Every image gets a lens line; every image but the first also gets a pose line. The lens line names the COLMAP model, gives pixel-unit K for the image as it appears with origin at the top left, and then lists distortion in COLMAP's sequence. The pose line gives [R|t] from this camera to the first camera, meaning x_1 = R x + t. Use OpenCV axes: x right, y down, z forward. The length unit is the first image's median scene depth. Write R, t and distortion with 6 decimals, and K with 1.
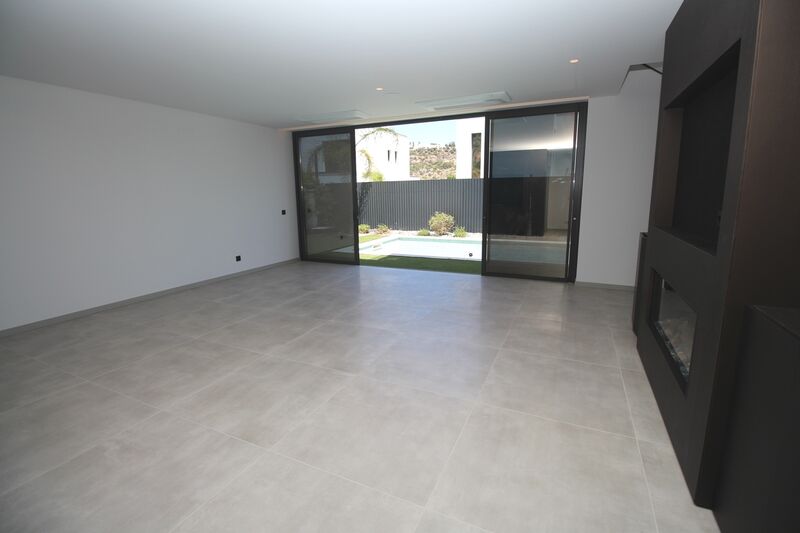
lens RADIAL K [[368.8, 0, 400.3], [0, 368.8, 260.6], [0, 0, 1]] dist [-0.009574, -0.006852]
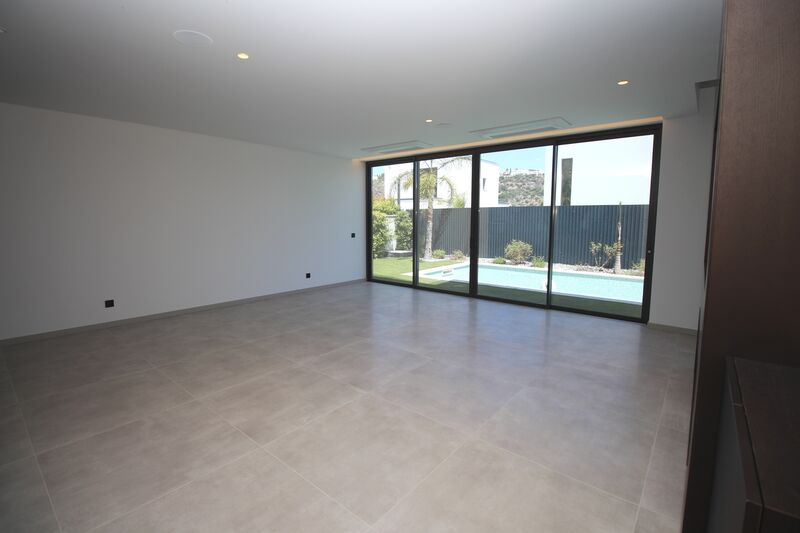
lens RADIAL K [[368.8, 0, 398.2], [0, 368.8, 260.6], [0, 0, 1]] dist [-0.009574, -0.006852]
pose [[0.967426, 0.045099, -0.249105, 0.197658], [-0.062170, 0.996194, -0.061088, -0.000466], [0.245402, 0.074585, 0.966548, -0.006836]]
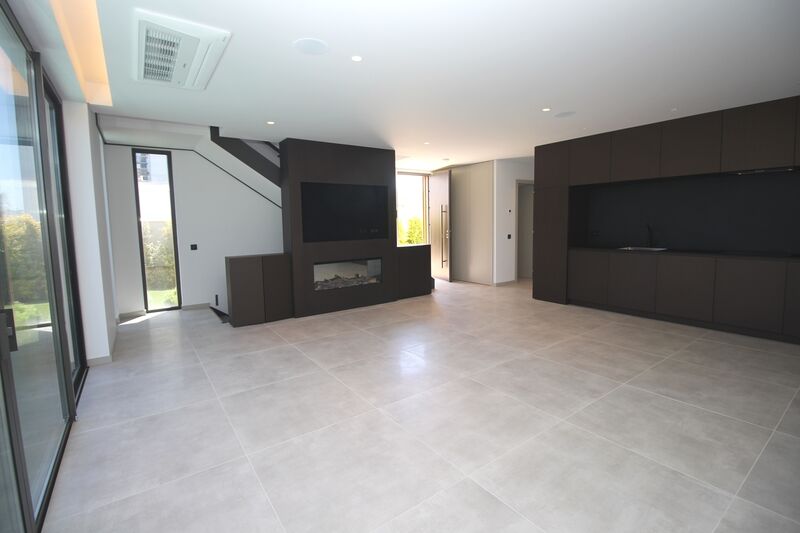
lens RADIAL K [[368.8, 0, 399.1], [0, 368.8, 260.0], [0, 0, 1]] dist [-0.009574, -0.006852]
pose [[-0.872674, -0.021253, 0.487840, -0.620525], [0.119779, 0.959212, 0.256056, -0.414227], [-0.473384, 0.281887, -0.834534, 2.275709]]
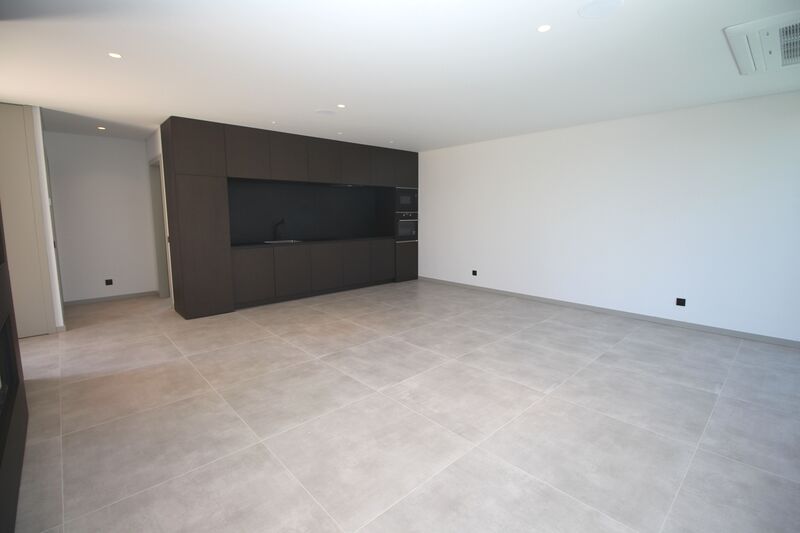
lens RADIAL K [[368.8, 0, 400.5], [0, 368.8, 260.7], [0, 0, 1]] dist [-0.009574, -0.006852]
pose [[-0.374472, 0.133831, -0.917529, 0.836885], [-0.162777, 0.964674, 0.207142, -0.296909], [0.912839, 0.226921, -0.339459, 1.536864]]
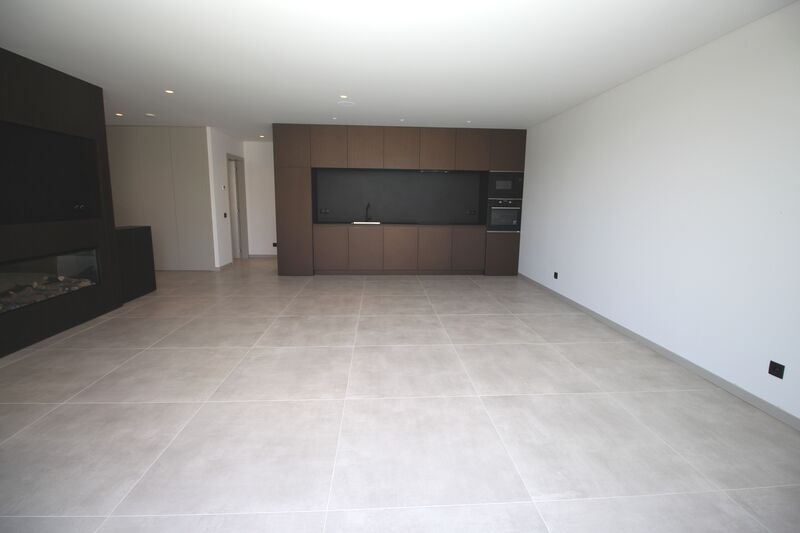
lens RADIAL K [[368.8, 0, 401.8], [0, 368.8, 259.7], [0, 0, 1]] dist [-0.009574, -0.006852]
pose [[-0.876229, 0.078160, -0.475514, 0.130466], [-0.090262, 0.942675, 0.321273, -0.413003], [0.473366, 0.324430, -0.818945, 2.287130]]
